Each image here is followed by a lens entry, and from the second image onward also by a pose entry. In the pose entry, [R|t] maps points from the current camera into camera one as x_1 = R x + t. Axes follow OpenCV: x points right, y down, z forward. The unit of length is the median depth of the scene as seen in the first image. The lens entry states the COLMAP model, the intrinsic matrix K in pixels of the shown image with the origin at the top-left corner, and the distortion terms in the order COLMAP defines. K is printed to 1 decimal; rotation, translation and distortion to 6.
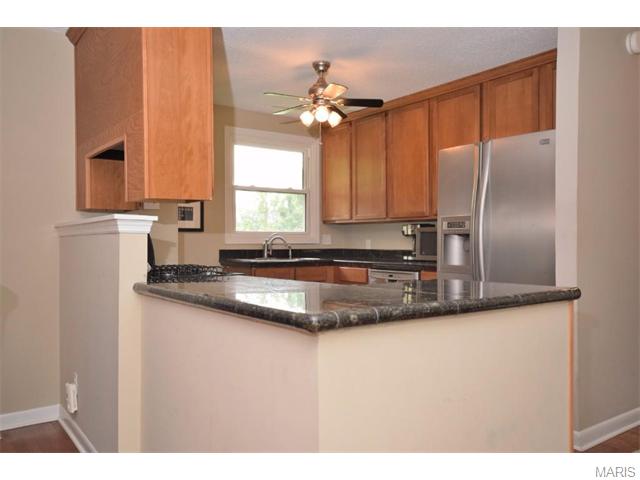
lens RADIAL K [[523.4, 0, 320.3], [0, 523.4, 240.4], [0, 0, 1]] dist [0.017401, 0.002267]
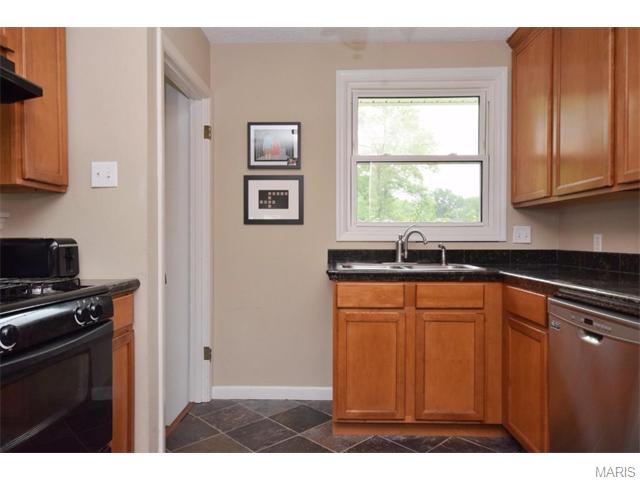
lens RADIAL K [[427.5, 0, 319.3], [0, 427.5, 241.0], [0, 0, 1]] dist [-0.002722, 0.001116]
pose [[0.782164, 0.005086, -0.623051, 0.150852], [0.001883, 0.999943, 0.010527, 0.000758], [0.623069, -0.009407, 0.782110, 0.522024]]
